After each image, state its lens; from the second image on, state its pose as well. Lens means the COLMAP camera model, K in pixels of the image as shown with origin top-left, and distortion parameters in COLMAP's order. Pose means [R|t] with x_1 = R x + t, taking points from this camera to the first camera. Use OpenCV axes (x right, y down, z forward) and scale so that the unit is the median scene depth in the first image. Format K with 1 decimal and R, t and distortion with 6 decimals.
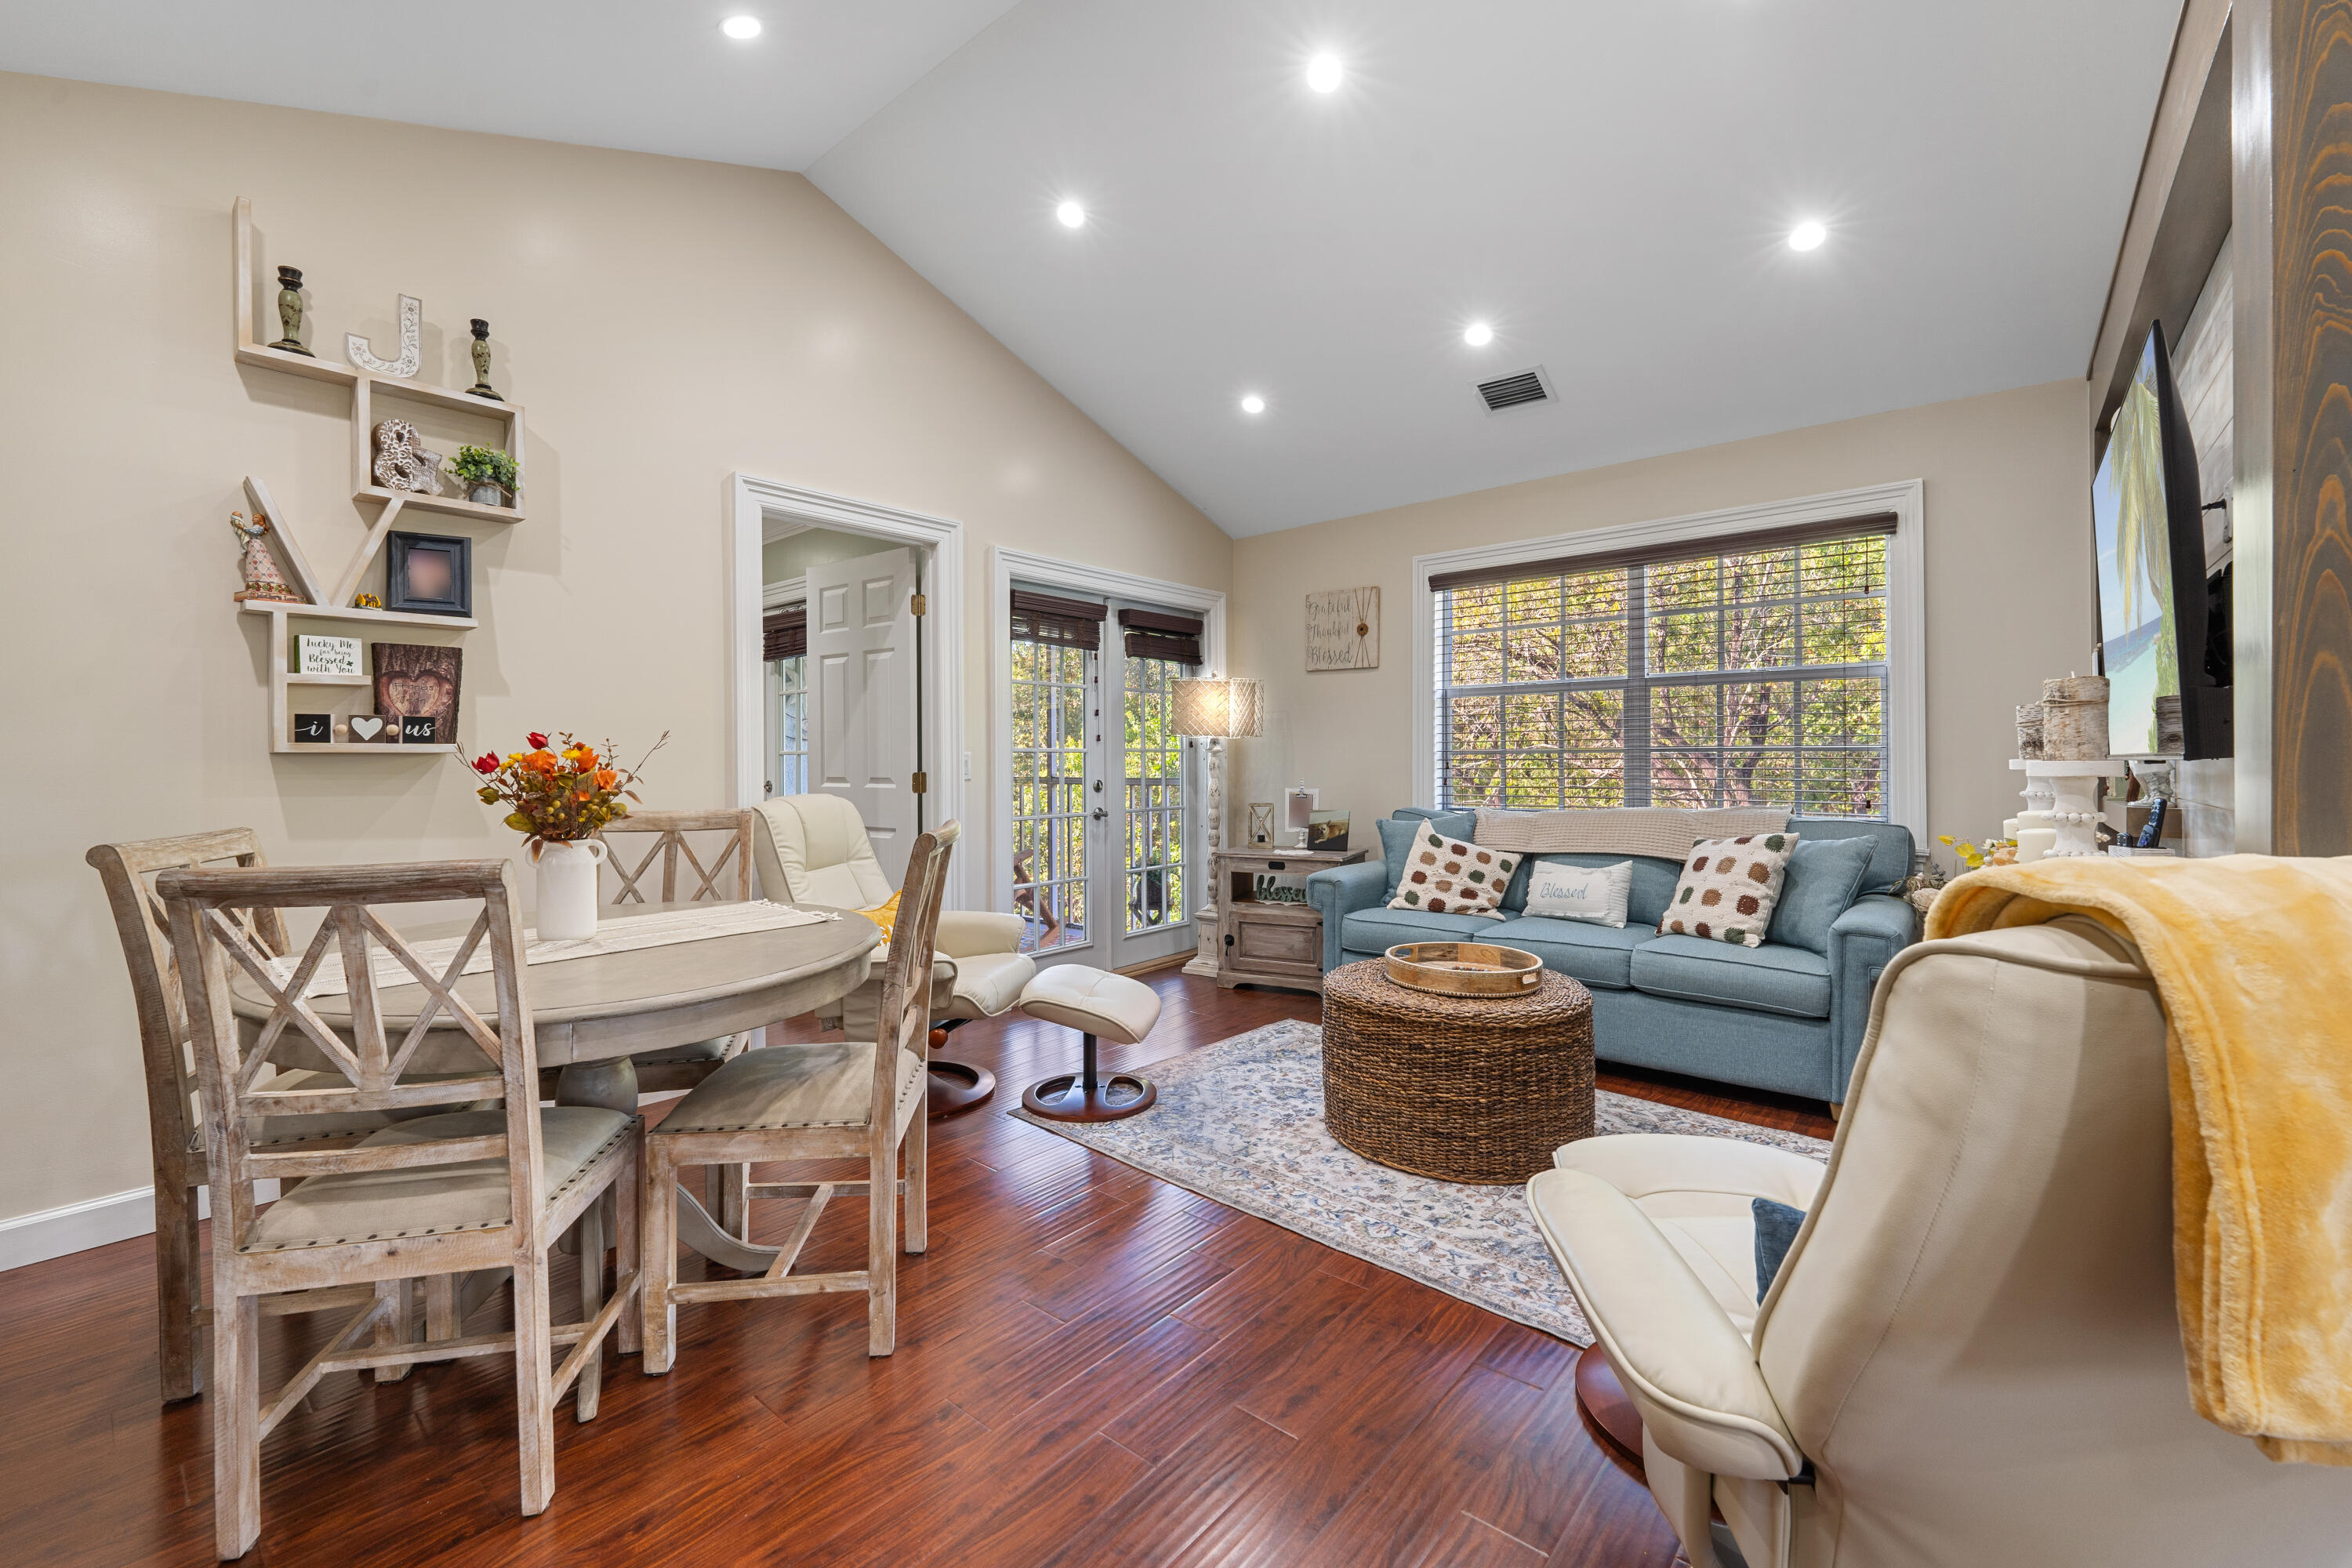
lens RADIAL K [[962.9, 0, 1174.4], [0, 962.9, 756.4], [0, 0, 1]] dist [0.000479, -0.000231]
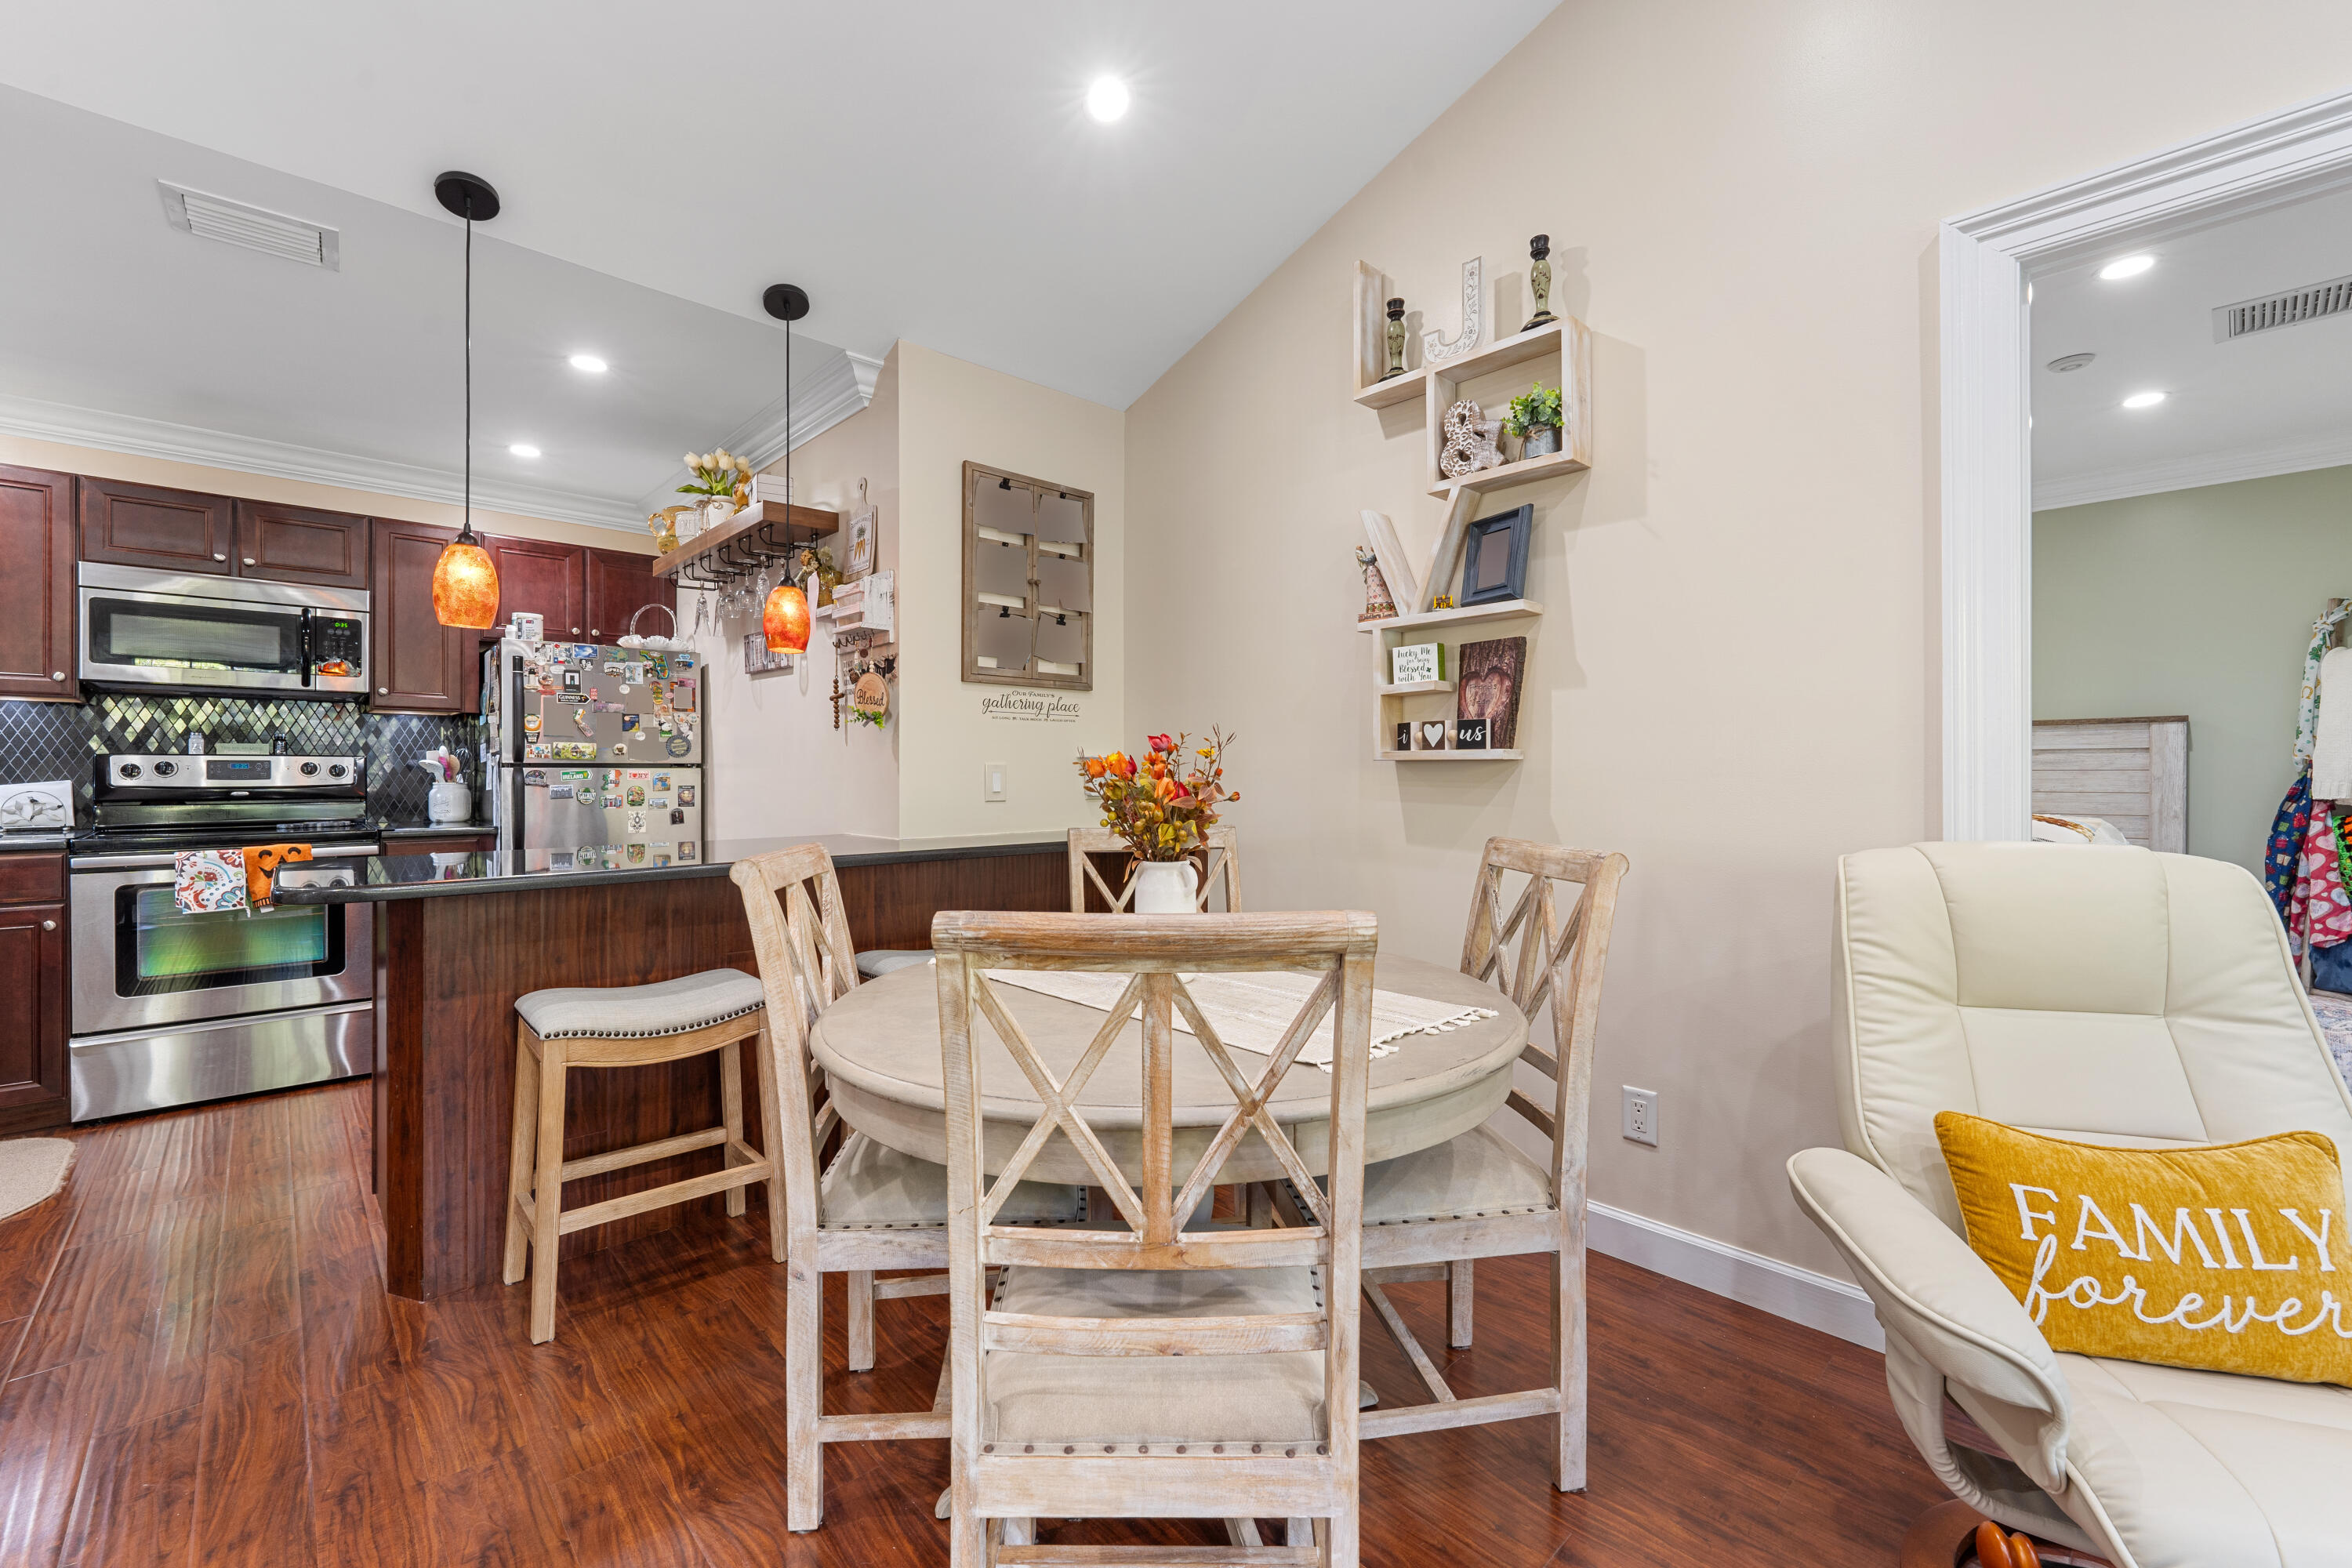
lens RADIAL K [[963.9, 0, 1171.1], [0, 963.9, 775.3], [0, 0, 1]] dist [-0.000071, 0.000082]
pose [[-0.108273, 0.006024, -0.994103, 0.122024], [0.000816, 0.999982, 0.005971, 0.004605], [0.994121, -0.000165, -0.108276, 0.665789]]
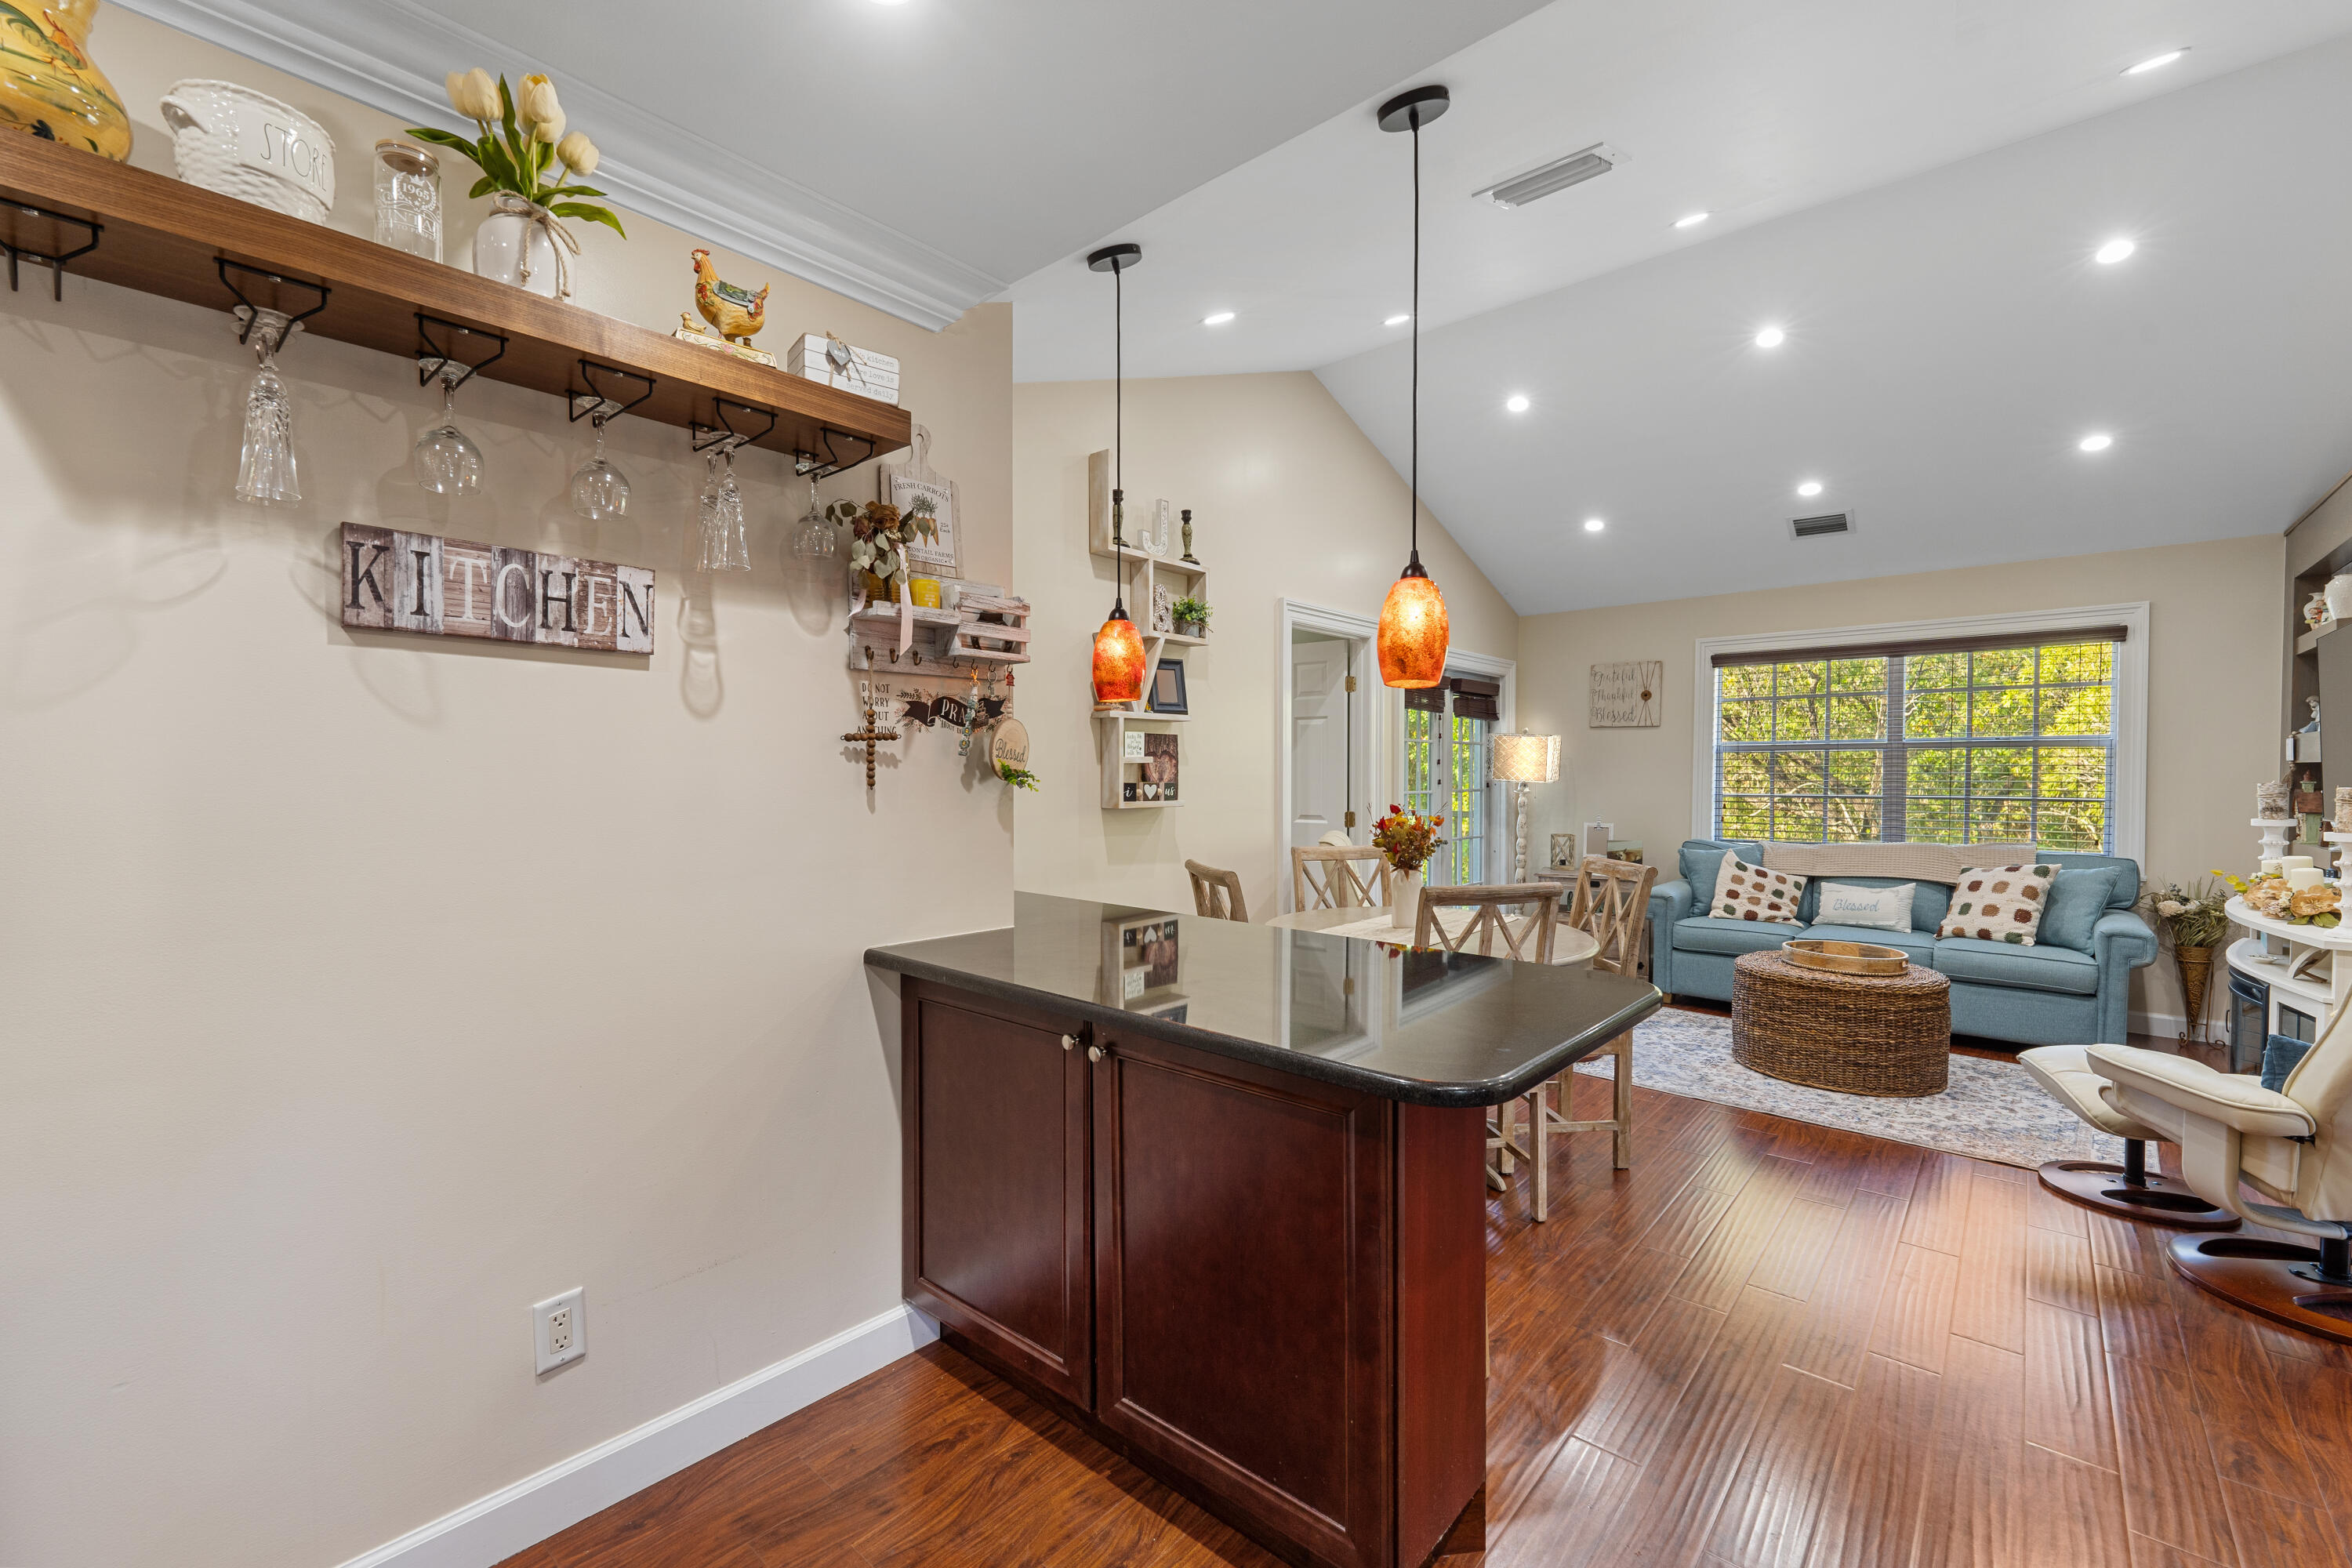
lens RADIAL K [[969.5, 0, 1177.3], [0, 969.5, 791.5], [0, 0, 1]] dist [-0.000512, 0.000220]
pose [[0.999874, 0.005819, -0.014769, -0.611514], [-0.005487, 0.999734, 0.022405, -0.049947], [0.014896, -0.022321, 0.999640, -0.415179]]
